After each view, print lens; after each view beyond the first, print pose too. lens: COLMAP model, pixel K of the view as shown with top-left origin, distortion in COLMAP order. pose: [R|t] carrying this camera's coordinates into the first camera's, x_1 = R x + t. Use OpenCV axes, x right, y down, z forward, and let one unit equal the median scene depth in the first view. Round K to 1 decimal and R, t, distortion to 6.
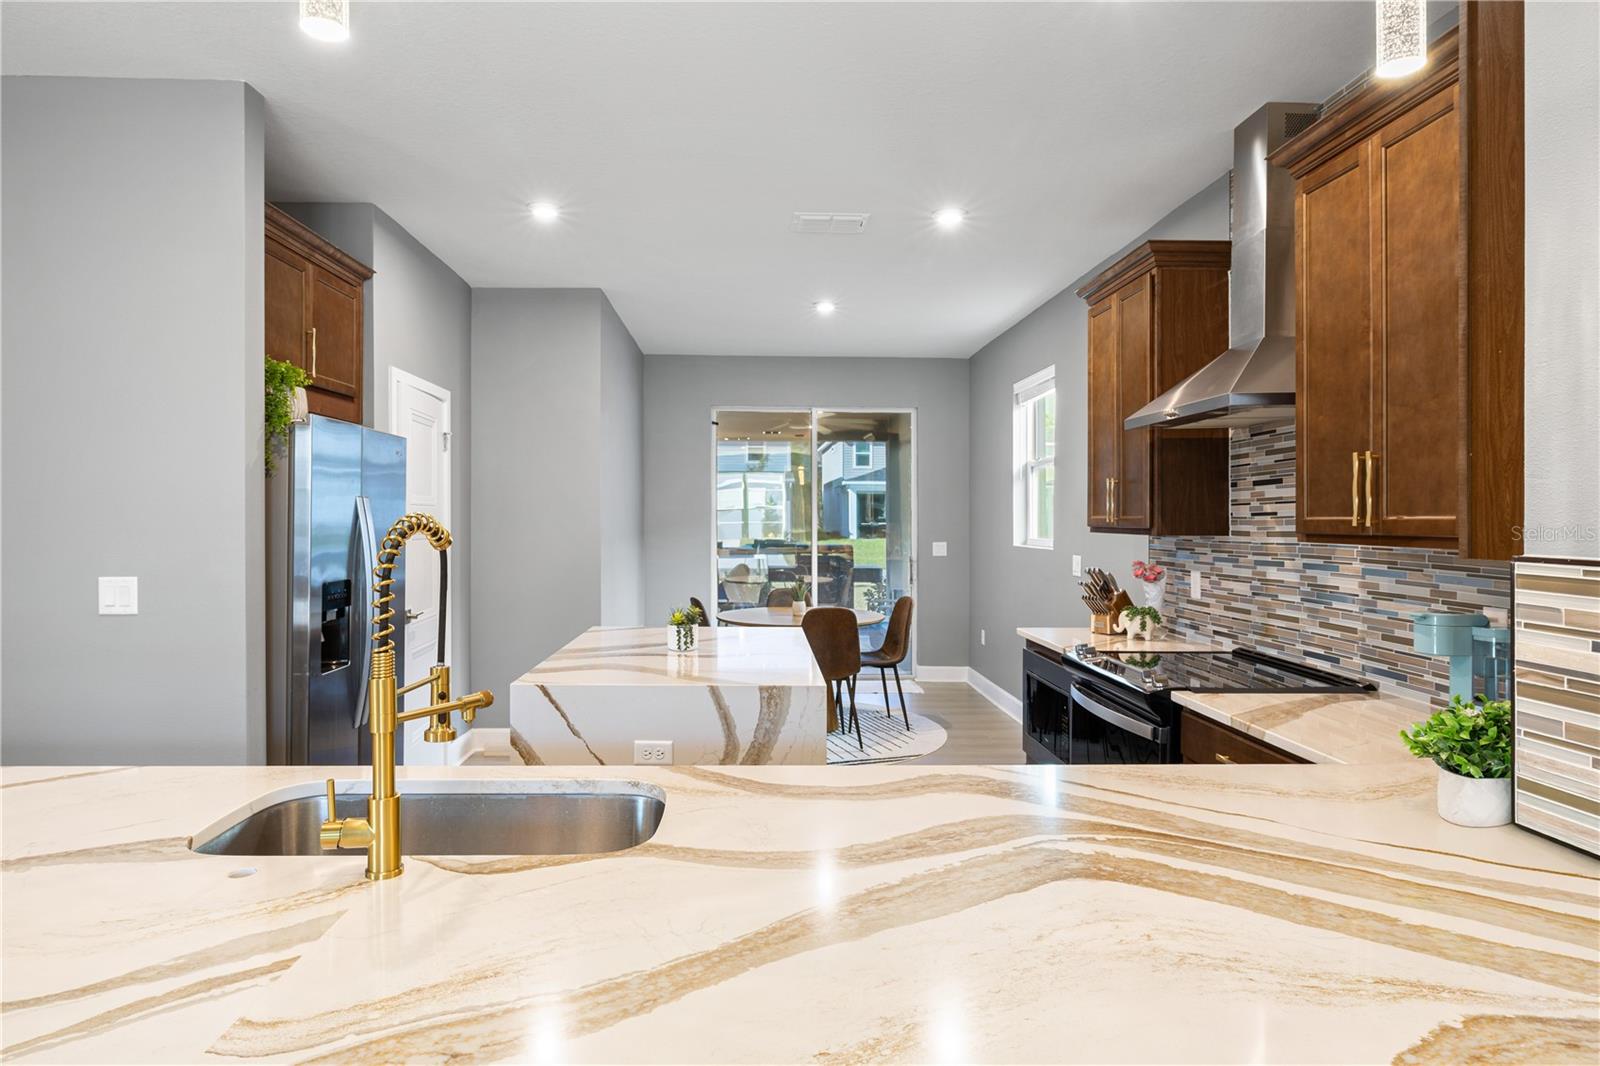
lens RADIAL K [[906.5, 0, 770.8], [0, 906.5, 517.9], [0, 0, 1]] dist [0.002872, -0.000309]
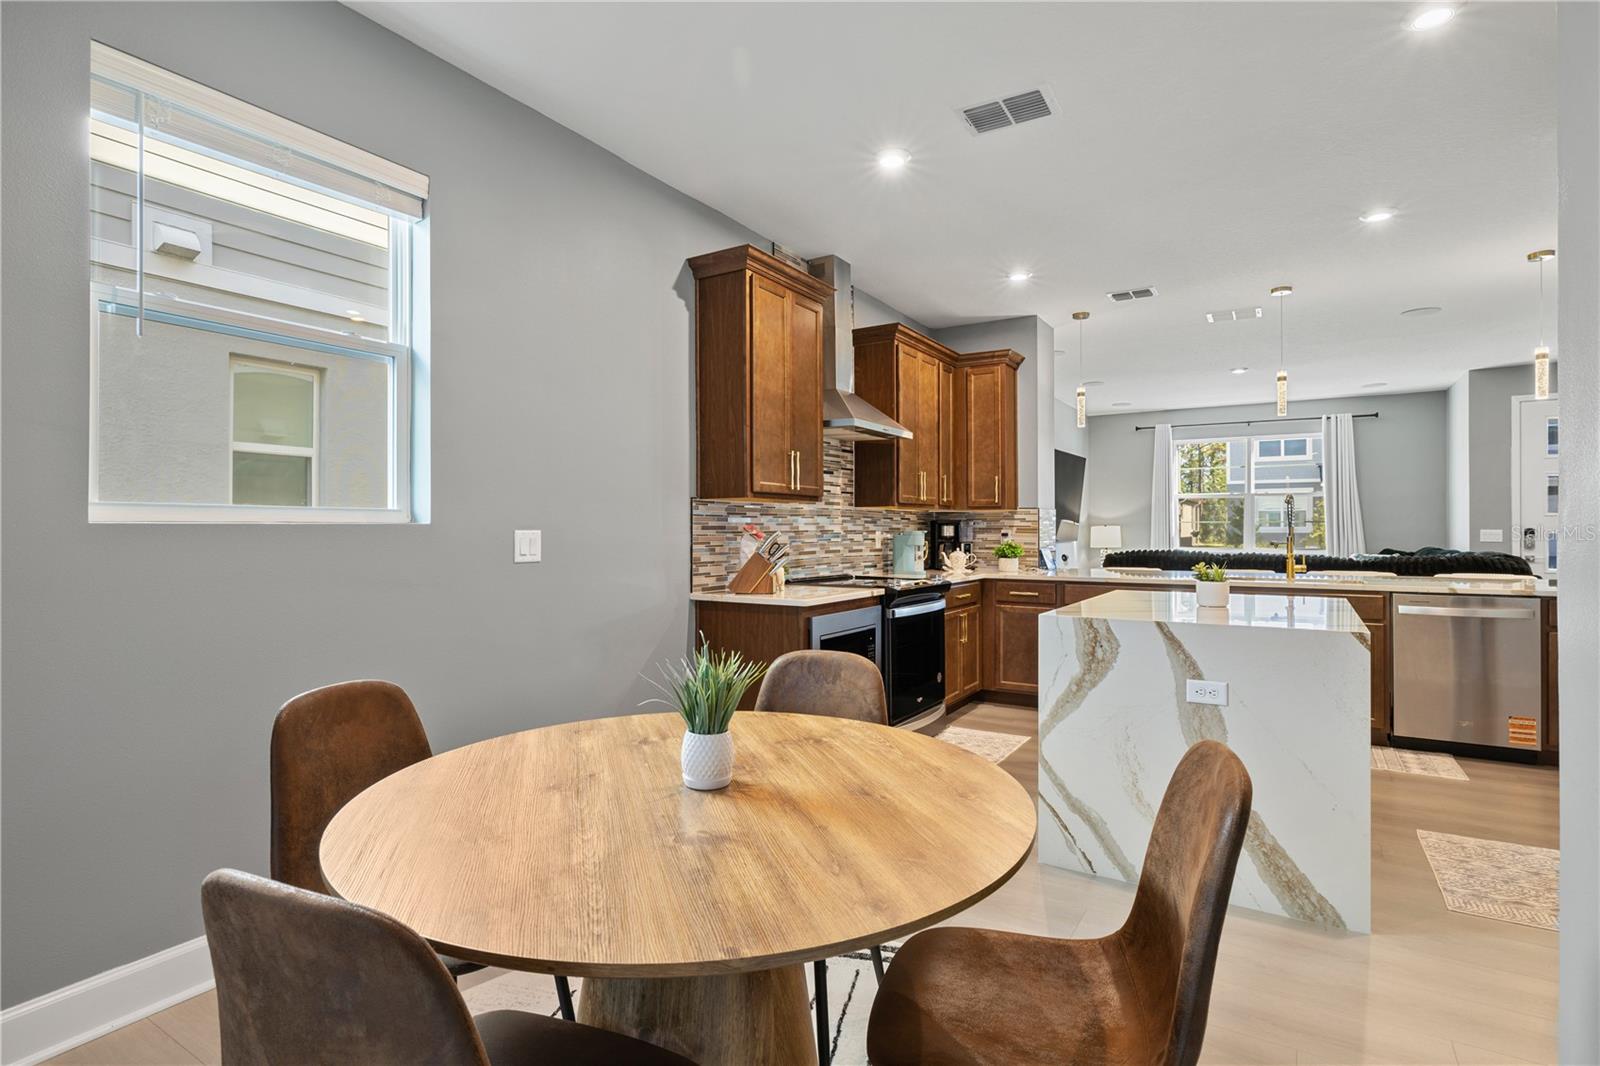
lens RADIAL K [[786.9, 0, 804.7], [0, 786.9, 529.1], [0, 0, 1]] dist [0.001981, 0.000636]
pose [[-0.836873, -0.008161, 0.547336, -0.227569], [-0.006690, 0.999967, 0.004682, 0.061266], [-0.547356, 0.000257, -0.836900, 2.269494]]
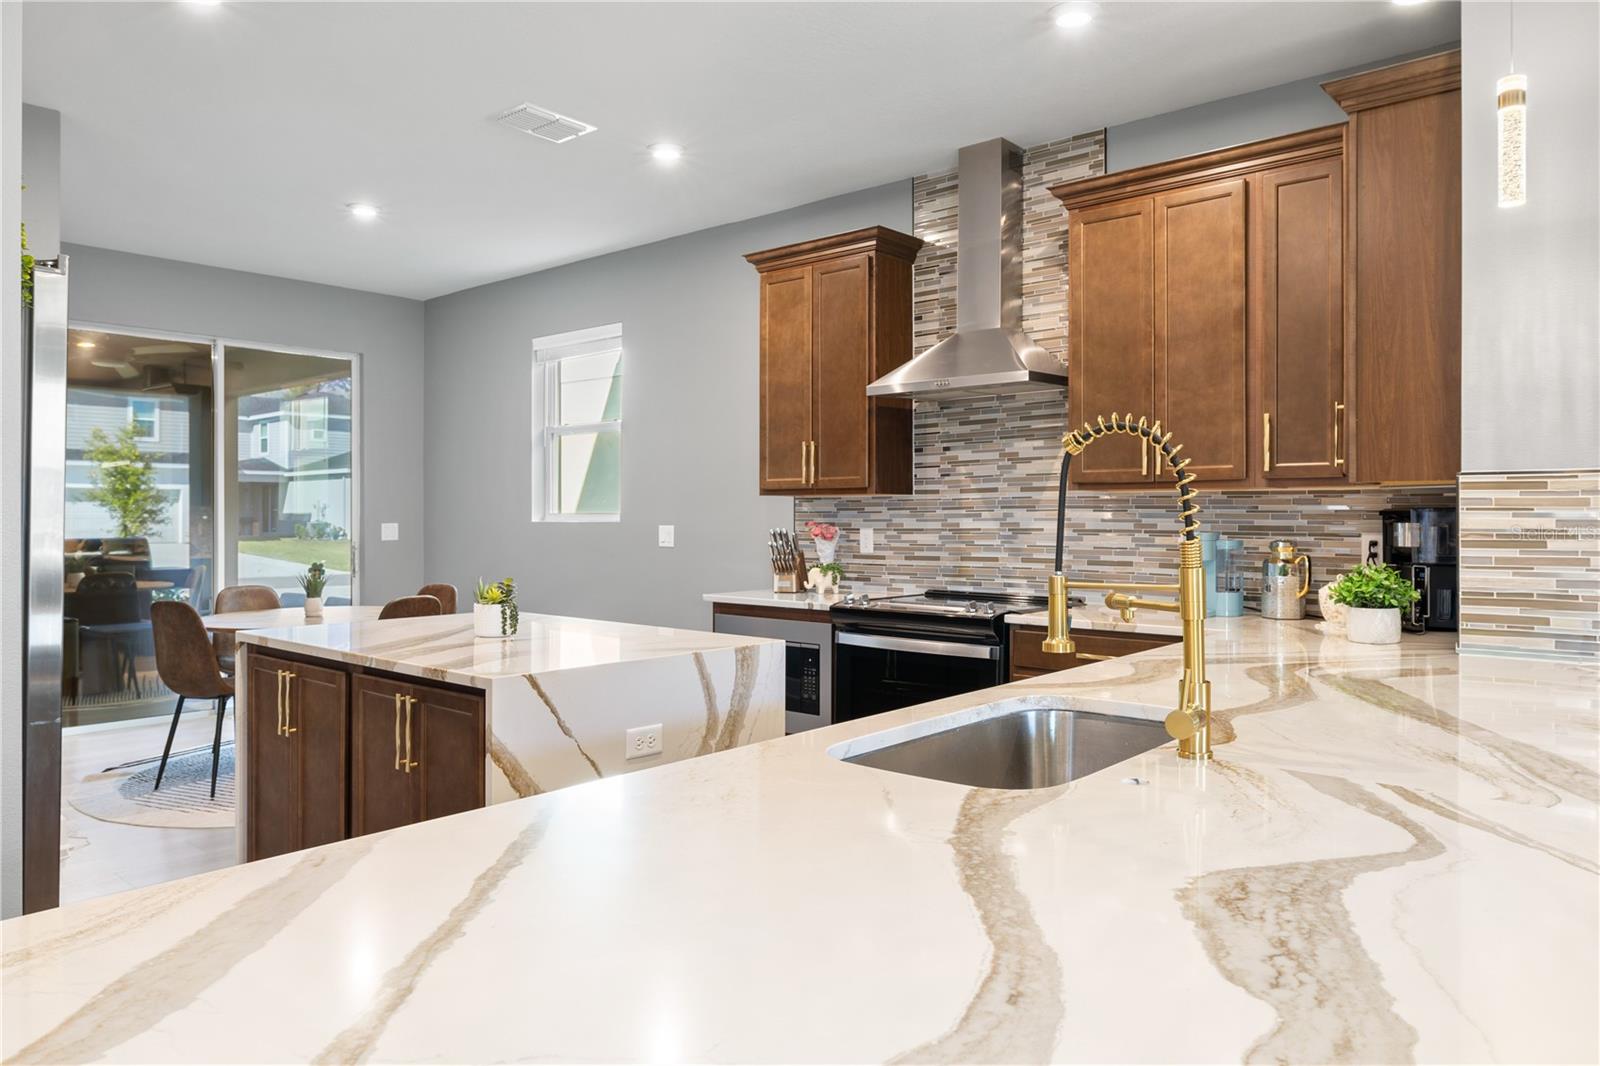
lens RADIAL K [[1078.6, 0, 800.8], [0, 1078.6, 509.7], [0, 0, 1]] dist [0.001312, 0.001794]
pose [[0.673210, -0.003080, 0.739445, -0.684723], [0.006426, 0.999978, -0.001686, 0.045690], [-0.739423, 0.005886, 0.673215, 0.207992]]
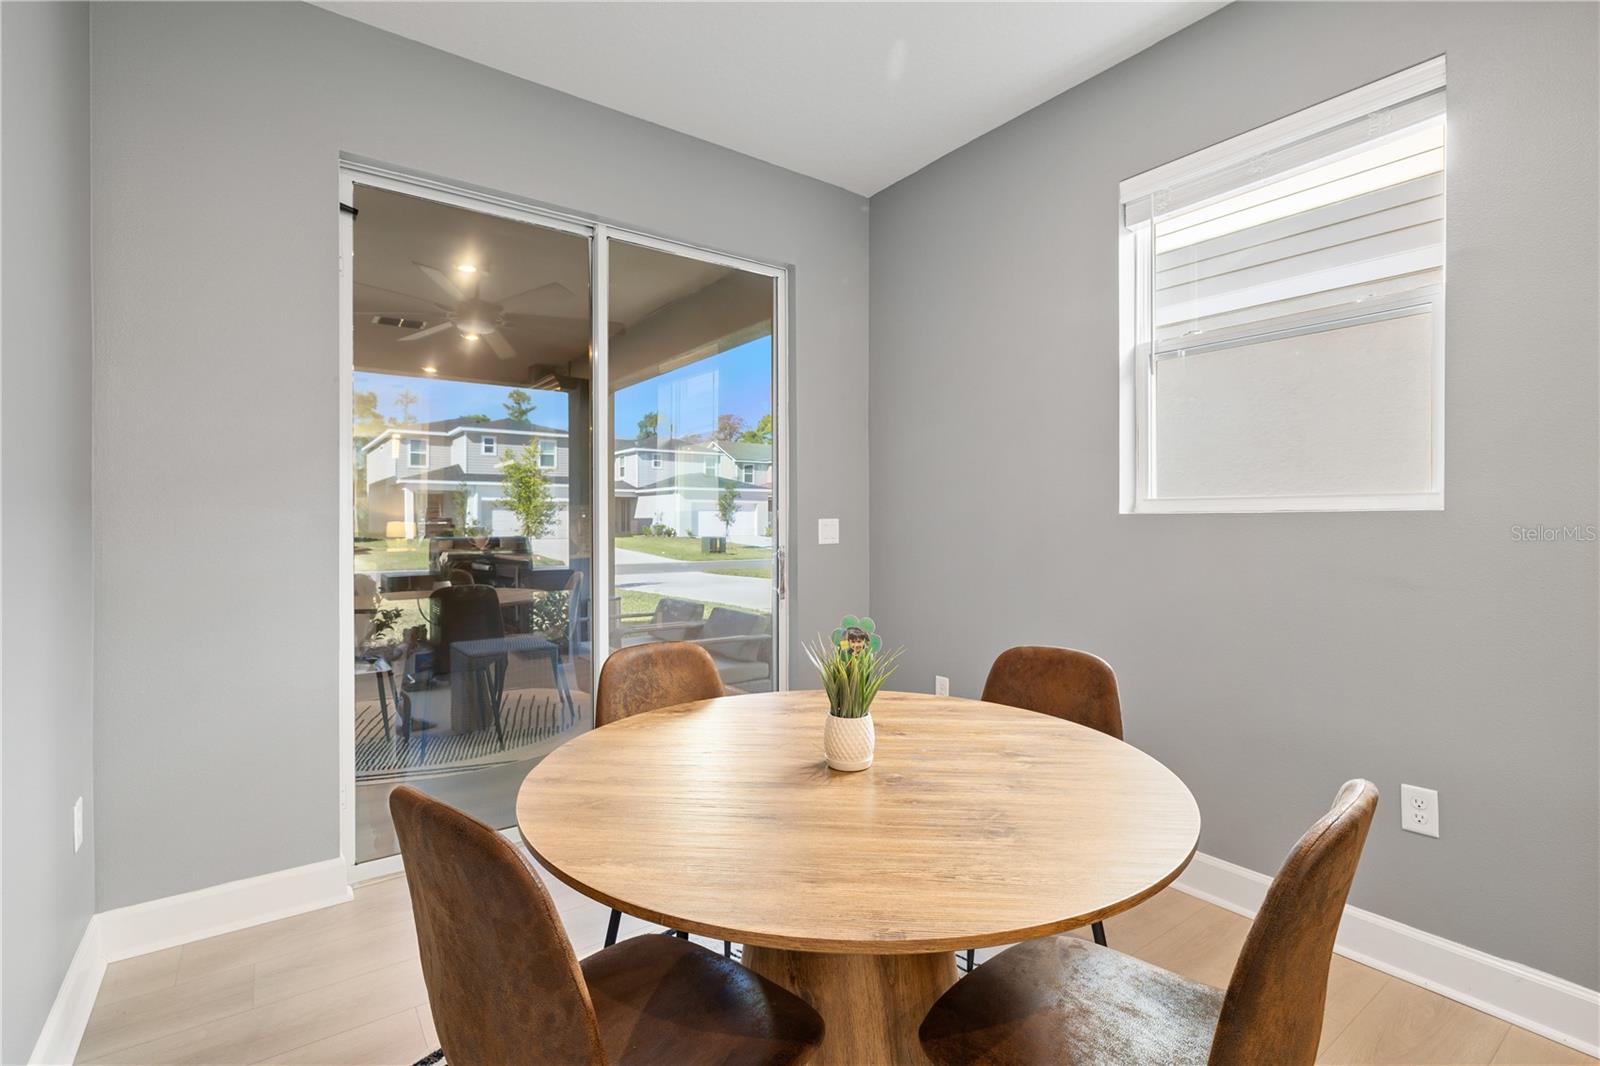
lens RADIAL K [[732.7, 0, 790.9], [0, 732.7, 523.0], [0, 0, 1]] dist [-0.009233, -0.000247]
pose [[0.825163, -0.006768, 0.564854, -0.202858], [0.005453, 0.999977, 0.004017, 0.067386], [-0.564868, -0.000234, 0.825181, 1.603821]]
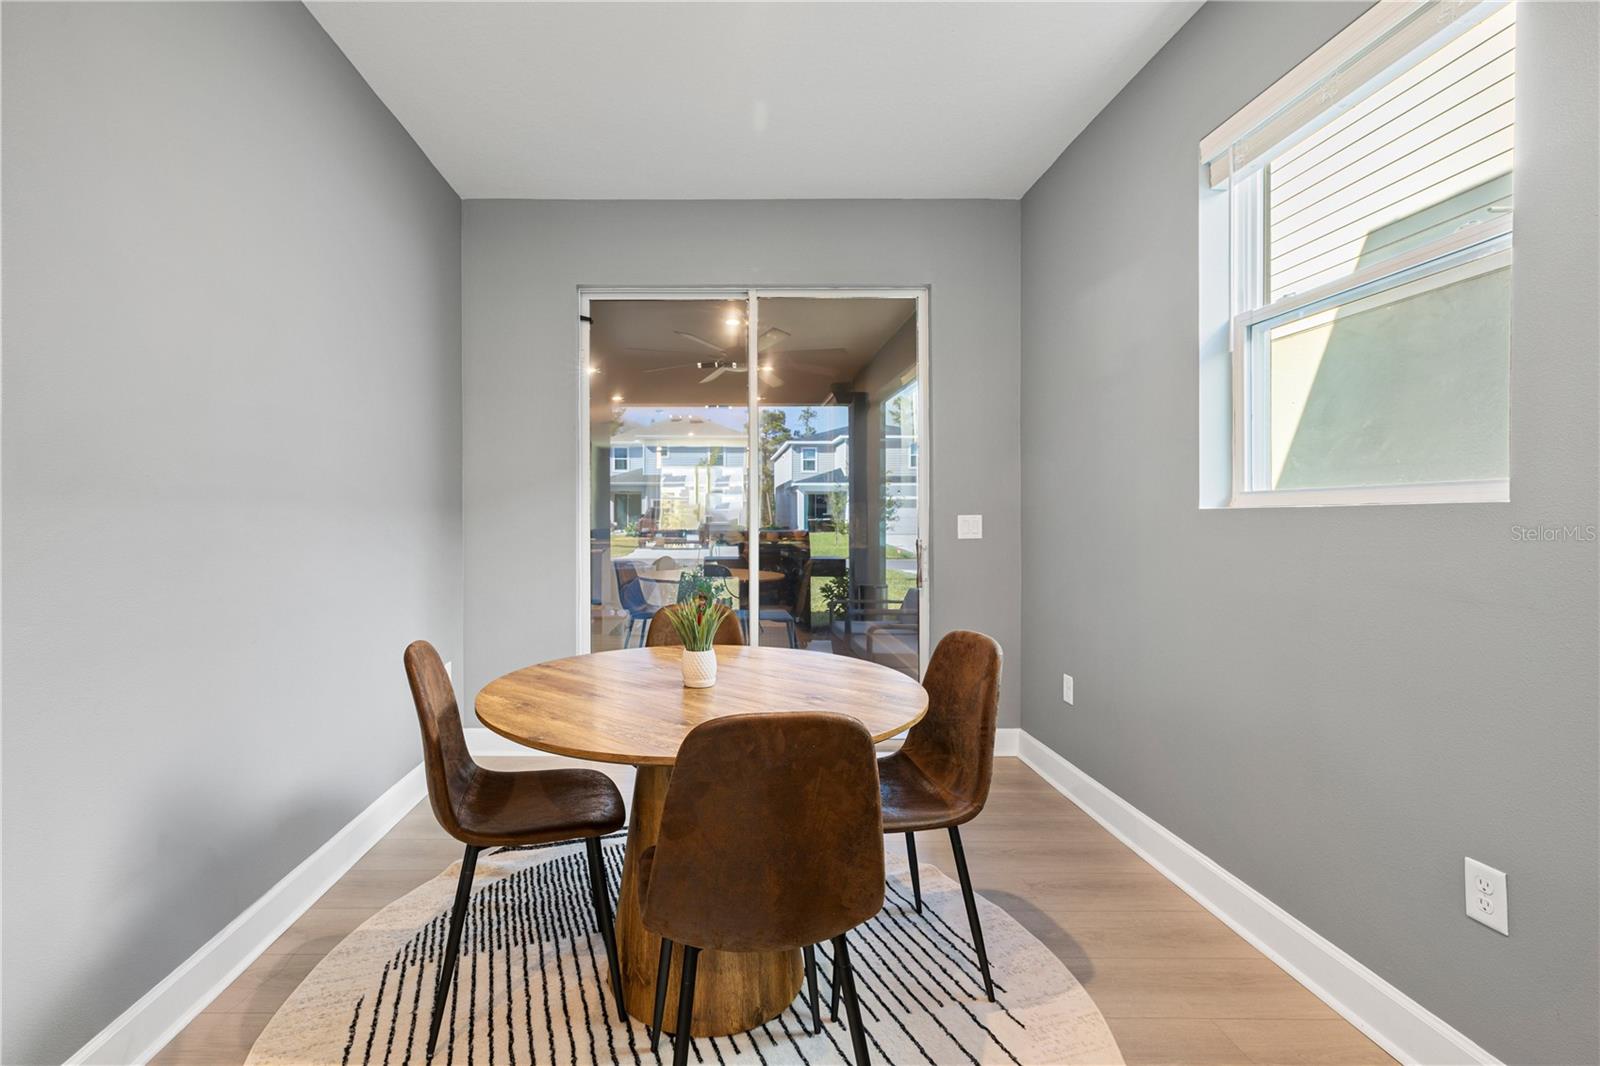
lens RADIAL K [[702.2, 0, 718.6], [0, 702.2, 518.2], [0, 0, 1]] dist [-0.000143, -0.000899]
pose [[0.999678, -0.007693, -0.024201, 0.090276], [0.007656, 0.999969, -0.001611, 0.069529], [0.024213, 0.001425, 0.999706, 1.353741]]
